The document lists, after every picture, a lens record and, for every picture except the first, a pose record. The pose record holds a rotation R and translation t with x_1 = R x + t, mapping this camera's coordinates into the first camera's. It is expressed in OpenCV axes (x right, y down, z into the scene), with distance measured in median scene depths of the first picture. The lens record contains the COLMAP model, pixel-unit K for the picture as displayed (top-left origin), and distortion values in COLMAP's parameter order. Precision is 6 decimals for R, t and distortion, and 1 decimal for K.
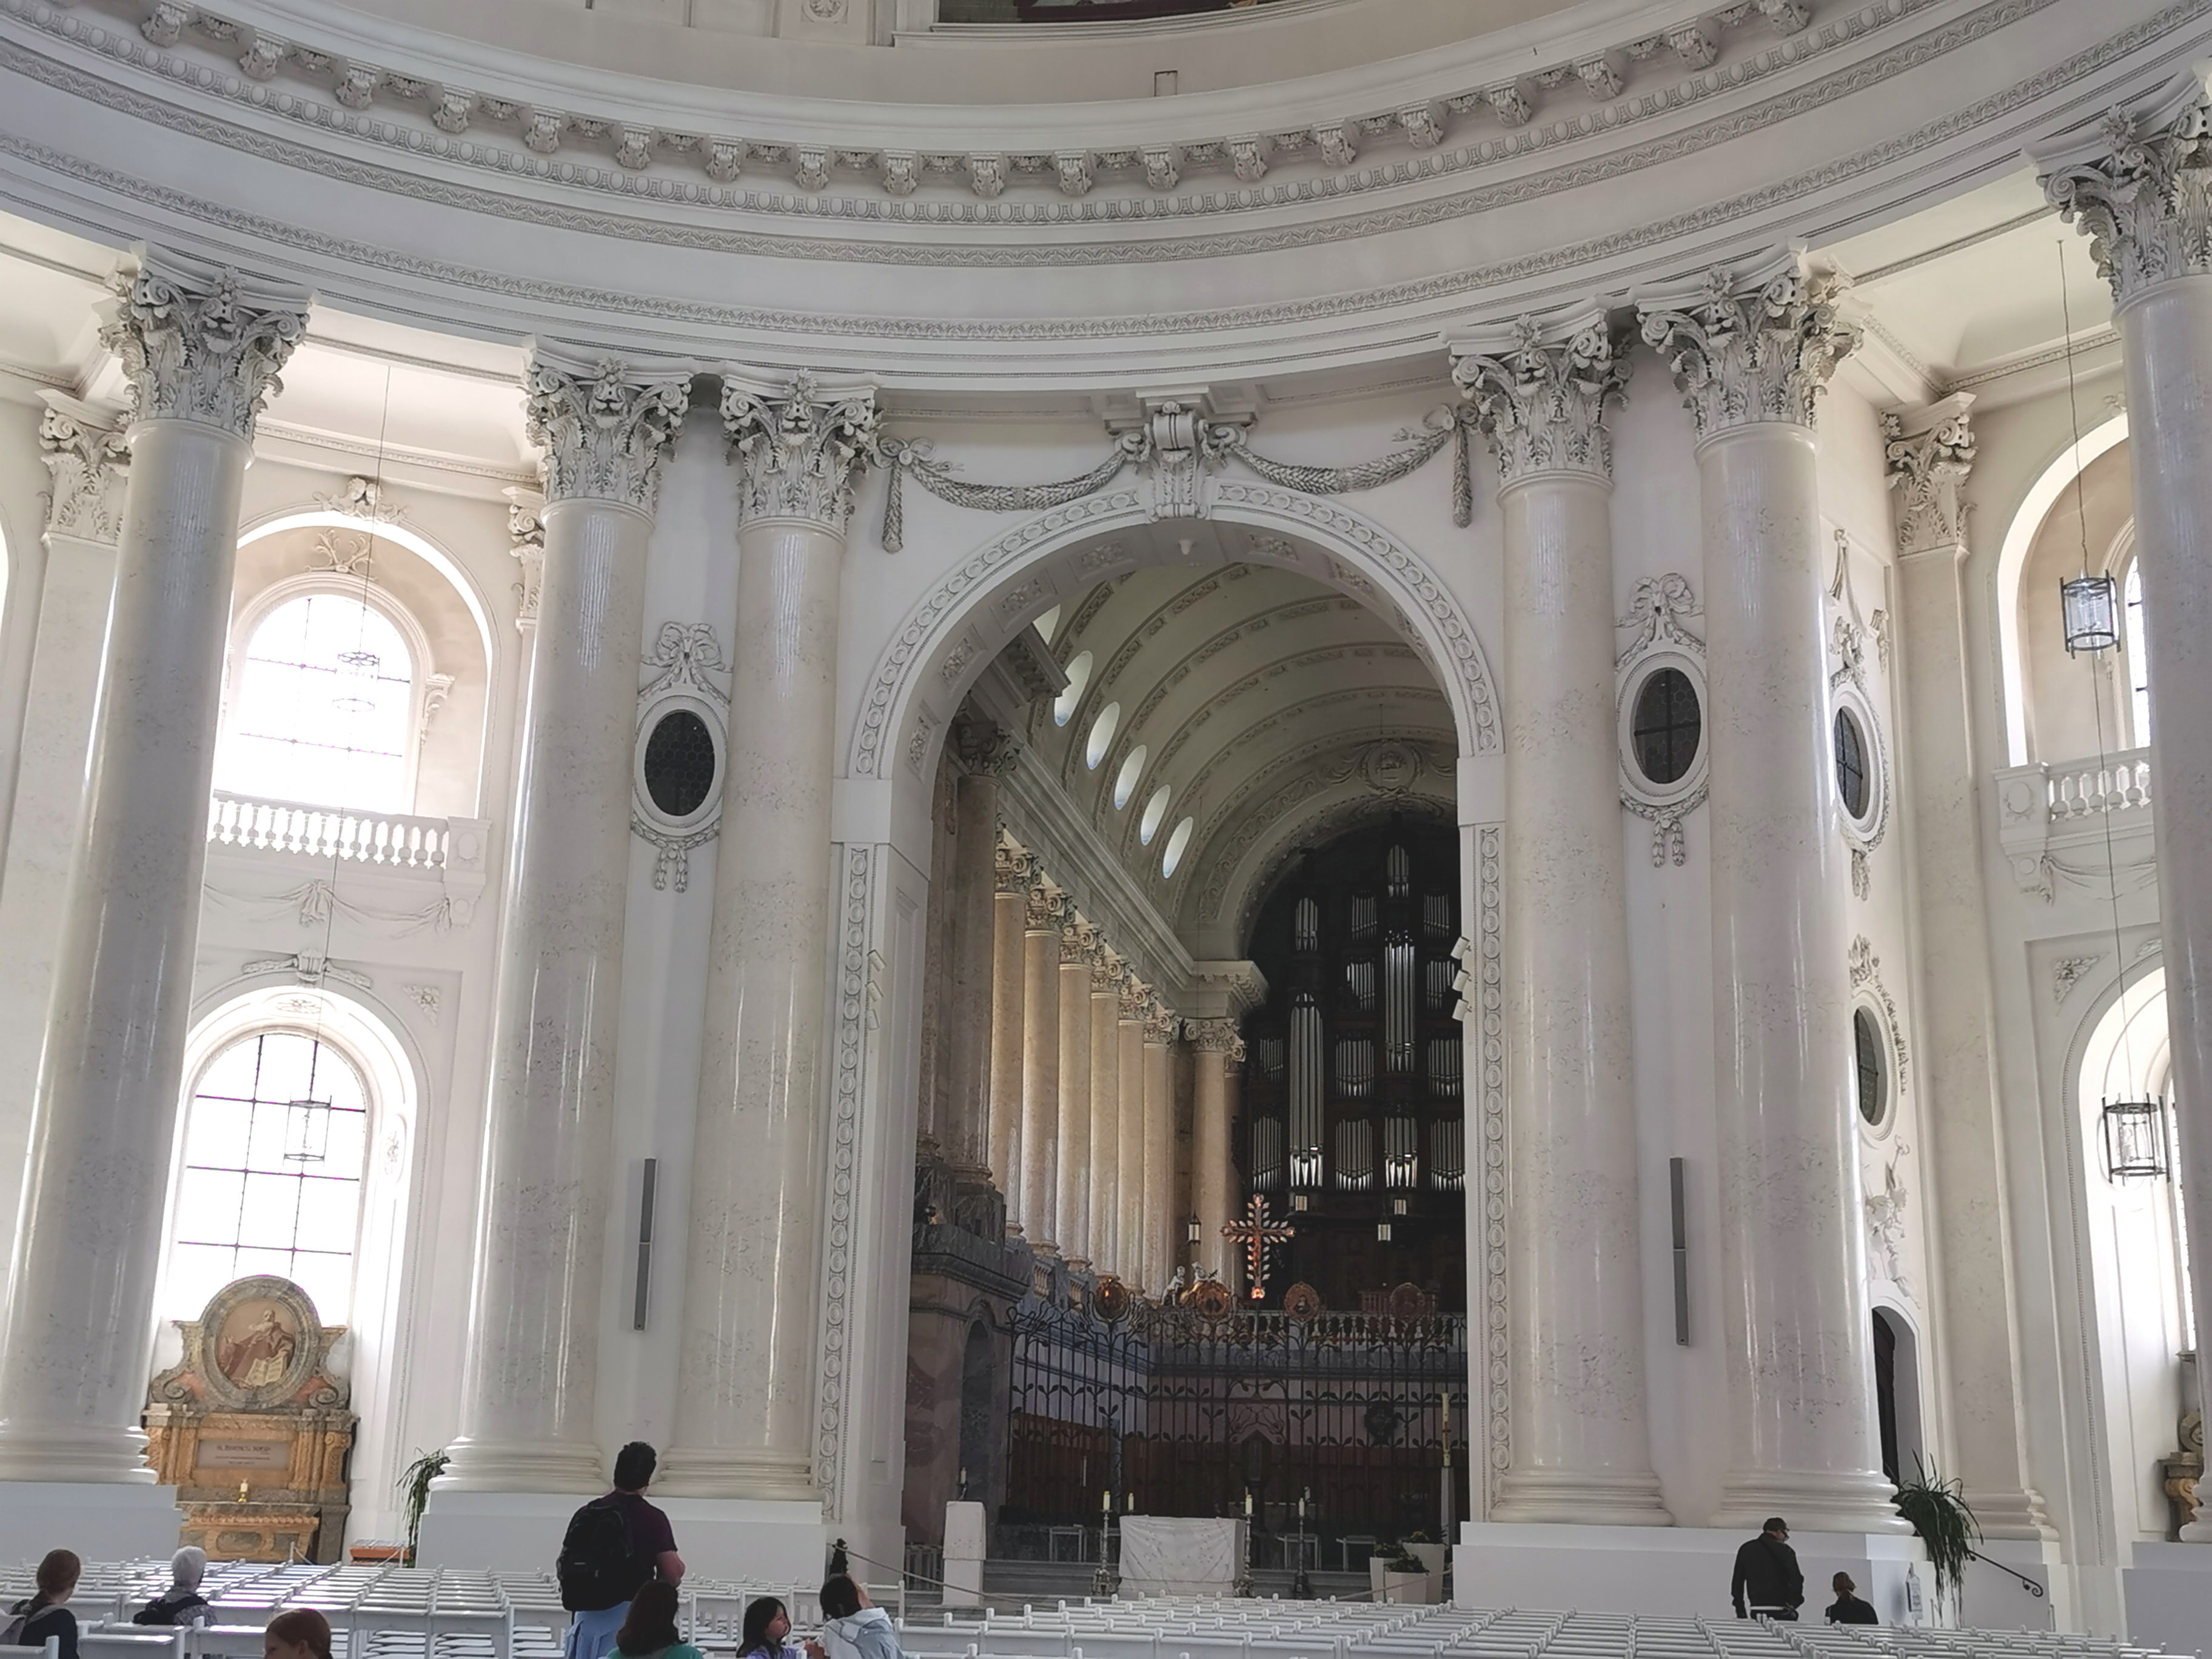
lens RADIAL K [[2415.6, 0, 1051.3], [0, 2415.6, 865.7], [0, 0, 1]] dist [-0.000680, 0.154186]
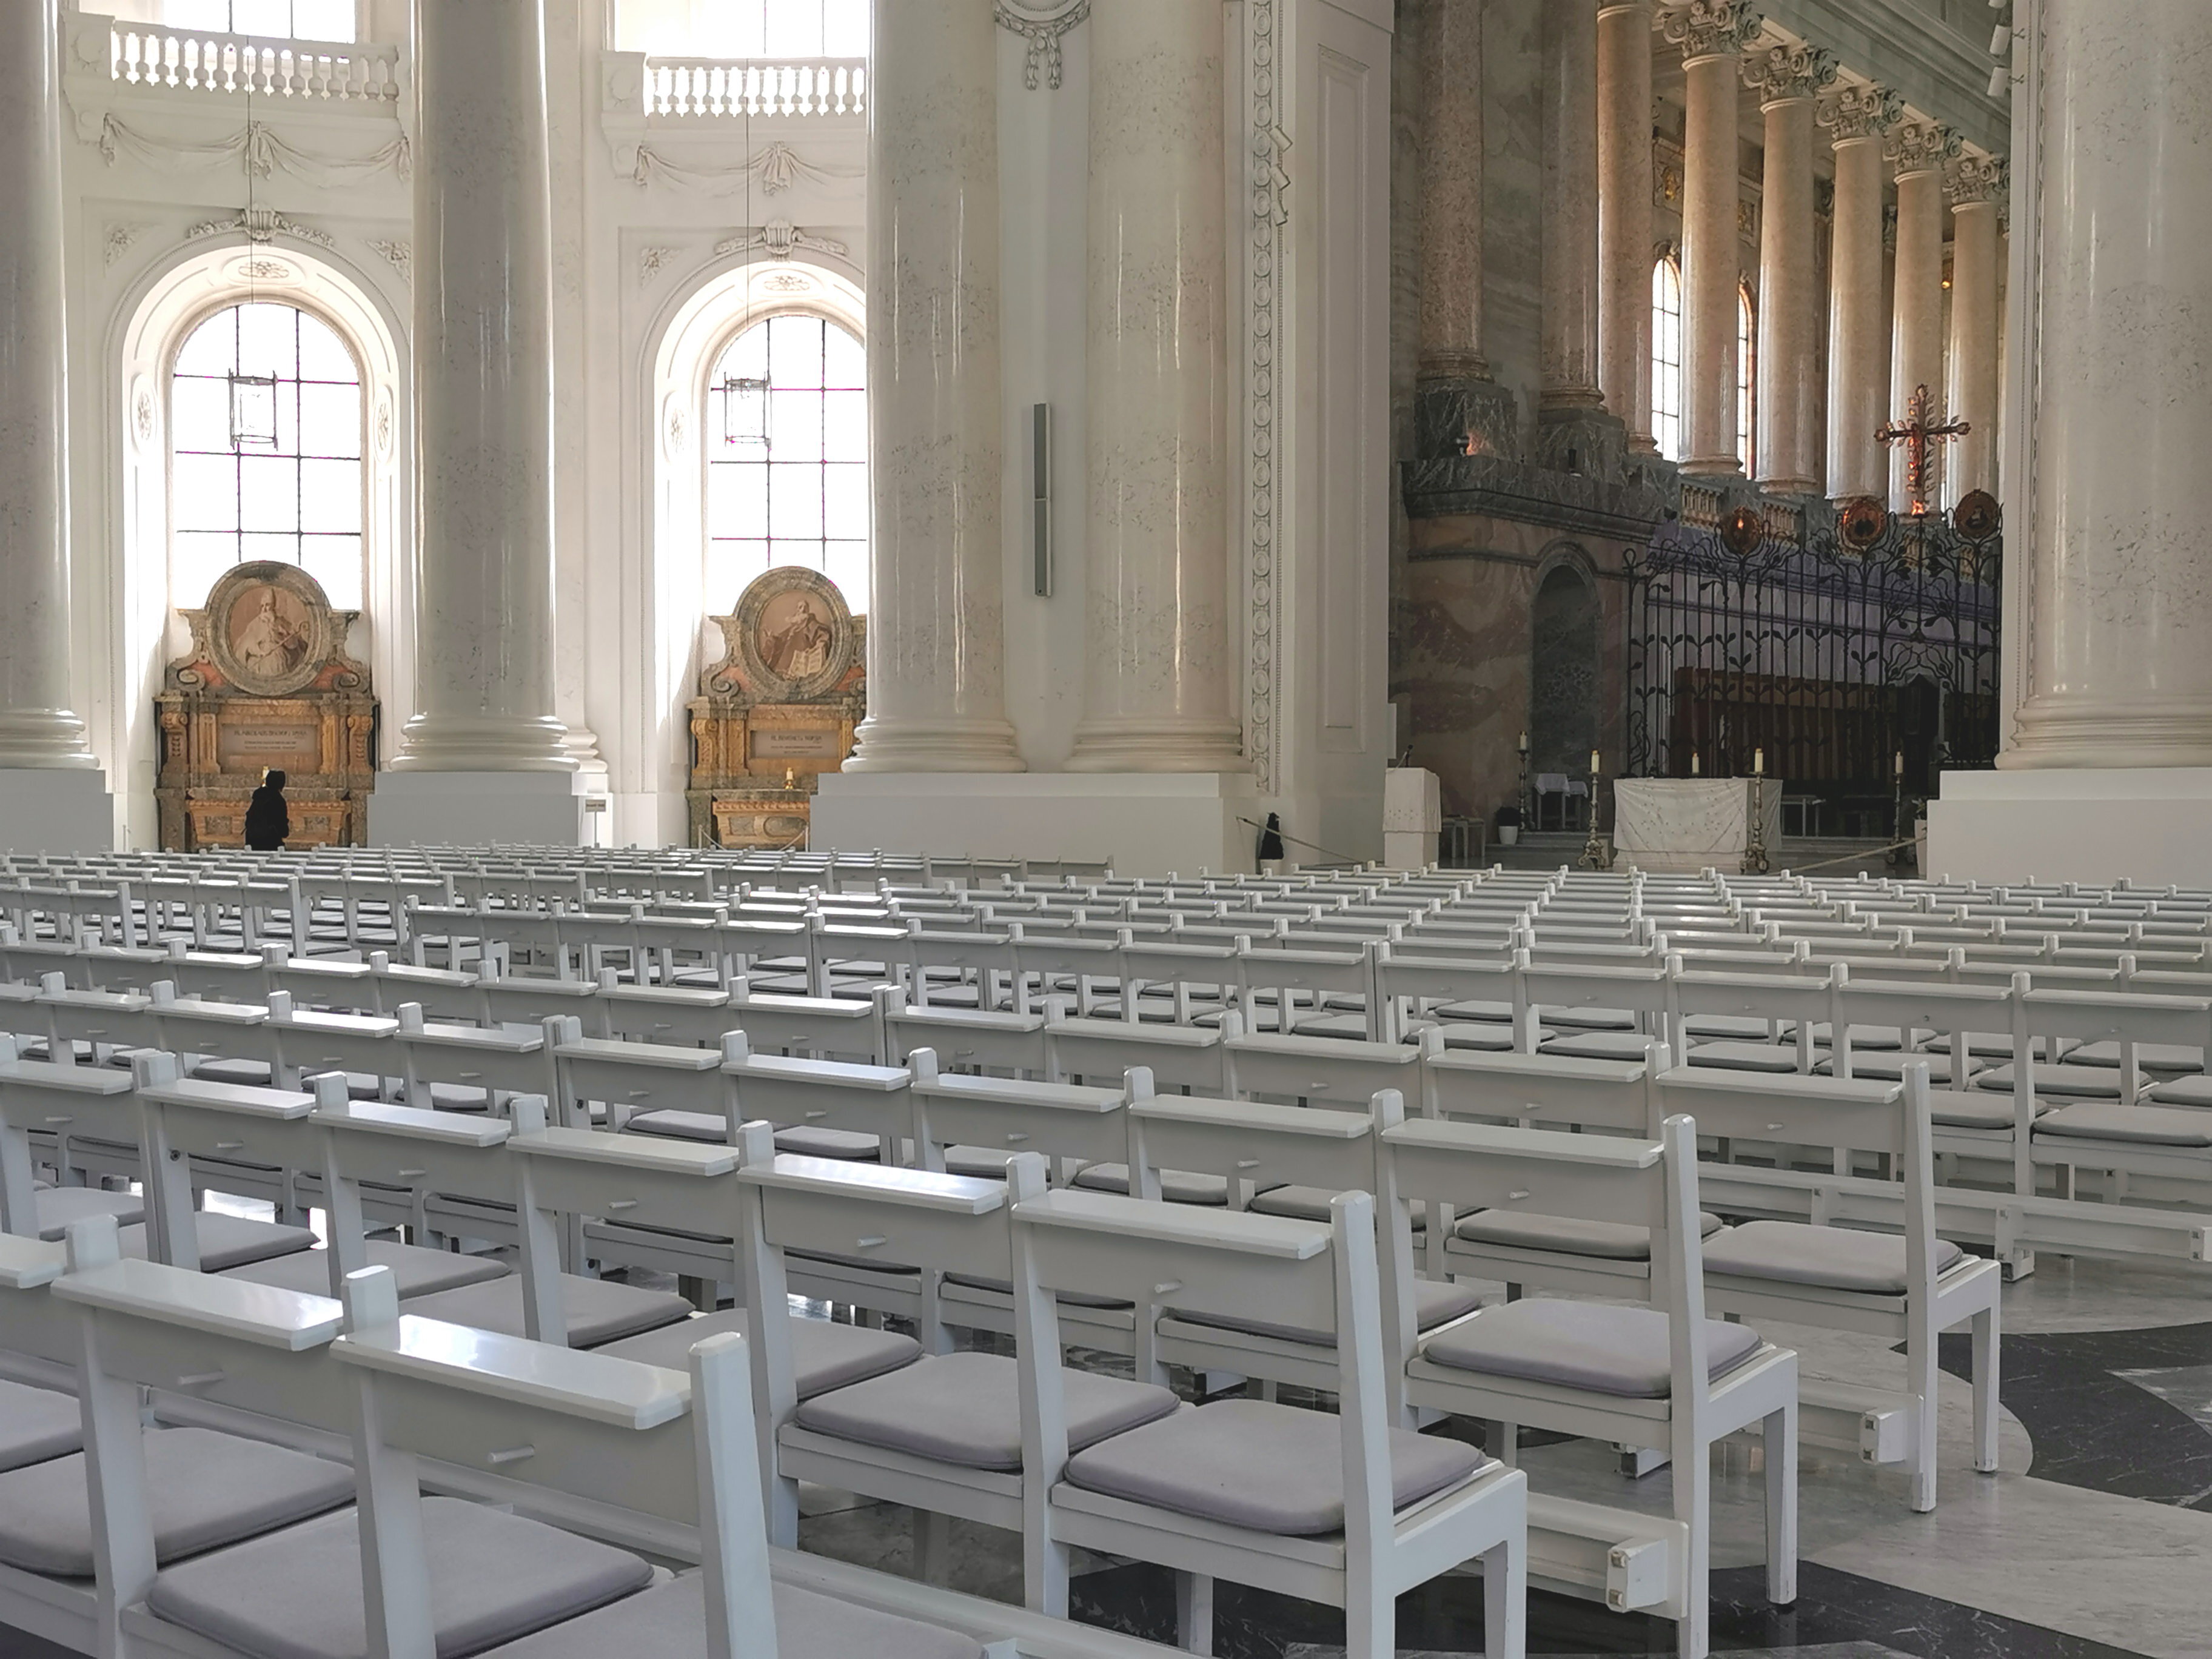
lens RADIAL K [[2415.6, 0, 1051.3], [0, 2415.6, 865.7], [0, 0, 1]] dist [-0.000680, 0.154186]
pose [[0.897307, -0.013385, -0.441204, 0.209781], [0.138083, 0.957886, 0.251768, 0.055901], [0.419254, -0.286836, 0.861366, 0.174942]]
